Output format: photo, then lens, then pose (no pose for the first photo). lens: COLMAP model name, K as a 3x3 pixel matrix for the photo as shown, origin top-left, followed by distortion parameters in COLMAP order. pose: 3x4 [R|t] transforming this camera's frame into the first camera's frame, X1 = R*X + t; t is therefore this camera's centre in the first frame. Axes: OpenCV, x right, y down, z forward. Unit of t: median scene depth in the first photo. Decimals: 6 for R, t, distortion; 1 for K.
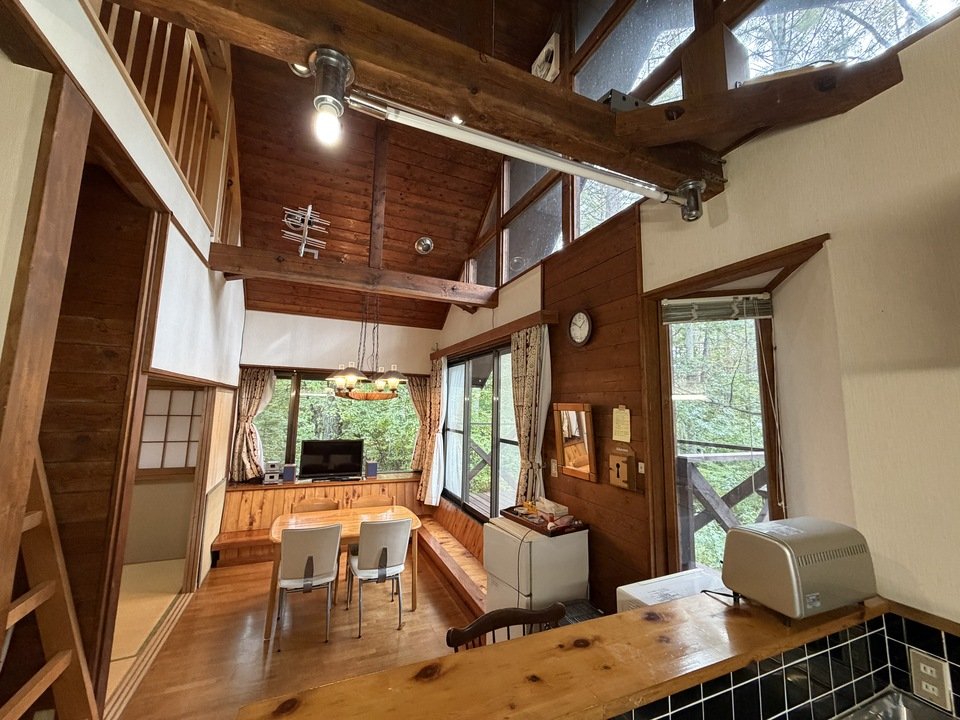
lens RADIAL K [[381.4, 0, 477.4], [0, 381.4, 358.9], [0, 0, 1]] dist [-0.000267, -0.000172]
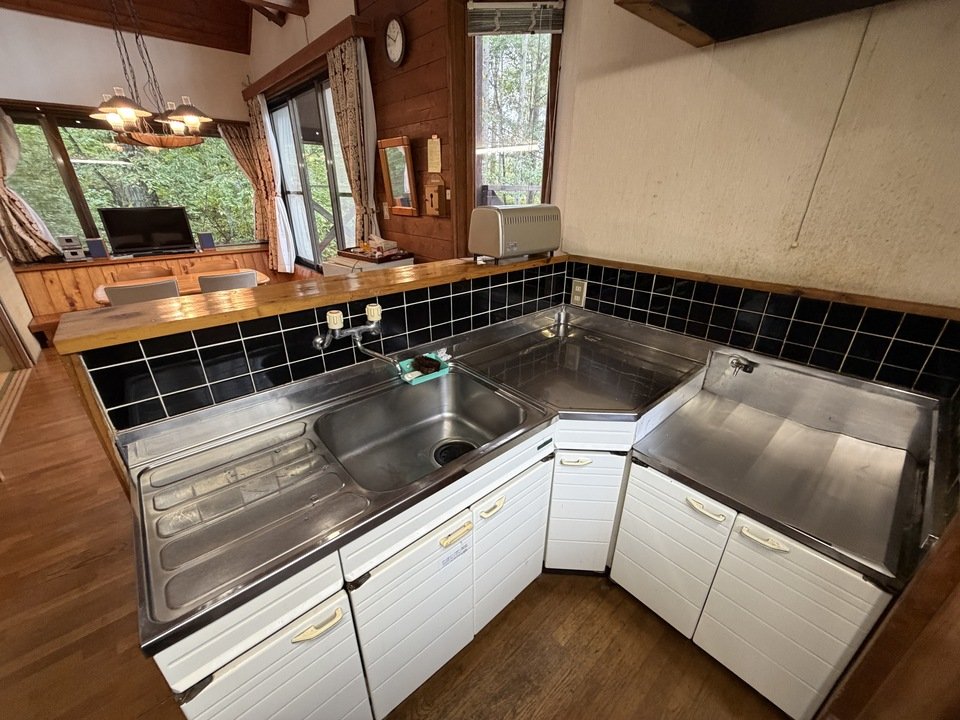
lens RADIAL K [[381.4, 0, 477.4], [0, 381.4, 358.9], [0, 0, 1]] dist [-0.000267, -0.000172]
pose [[0.951569, -0.143854, 0.271704, 0.080071], [-0.019173, 0.854285, 0.519452, 0.068011], [-0.306838, -0.499504, 0.810152, -0.128105]]
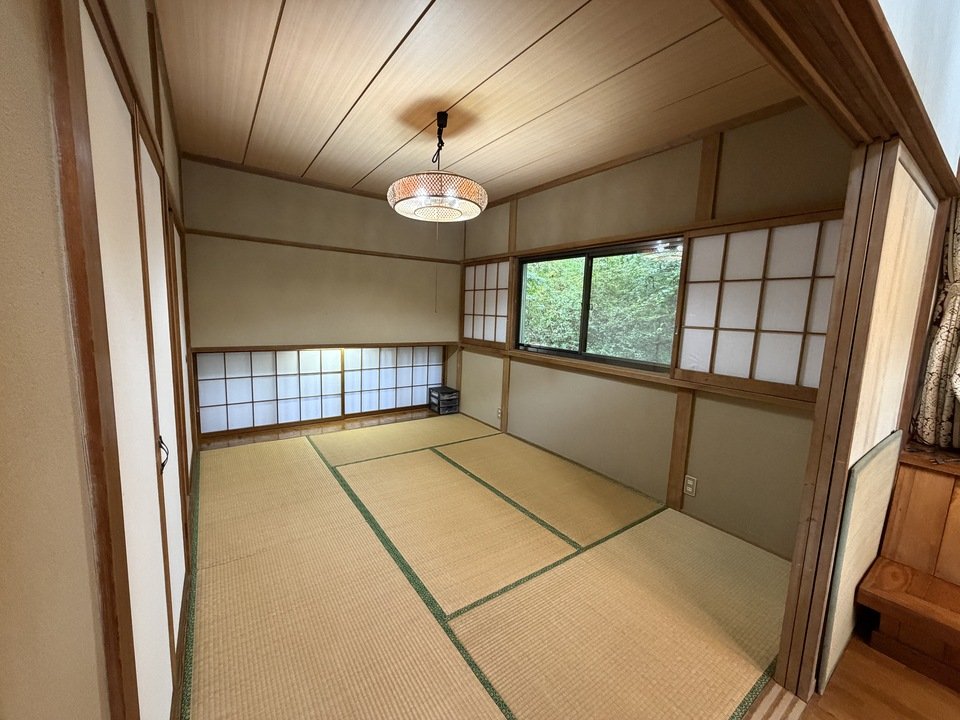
lens RADIAL K [[381.4, 0, 477.4], [0, 381.4, 358.9], [0, 0, 1]] dist [-0.000267, -0.000172]
pose [[0.203059, 0.109680, -0.973004, -0.487176], [0.094331, 0.986893, 0.130932, 0.191560], [0.974612, -0.118372, 0.190051, 0.662127]]
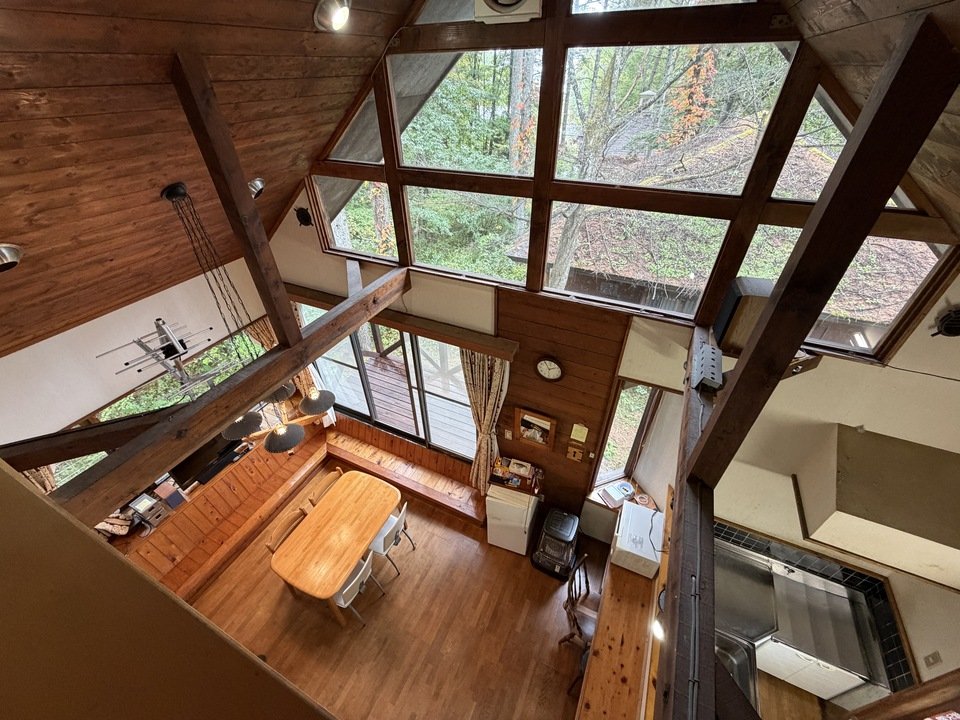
lens RADIAL K [[381.4, 0, 477.4], [0, 381.4, 358.9], [0, 0, 1]] dist [-0.000267, -0.000172]
pose [[0.756815, -0.426496, 0.495310, -0.380177], [-0.048809, 0.718792, 0.693509, -0.729176], [-0.651804, -0.549034, 0.523176, 0.420614]]
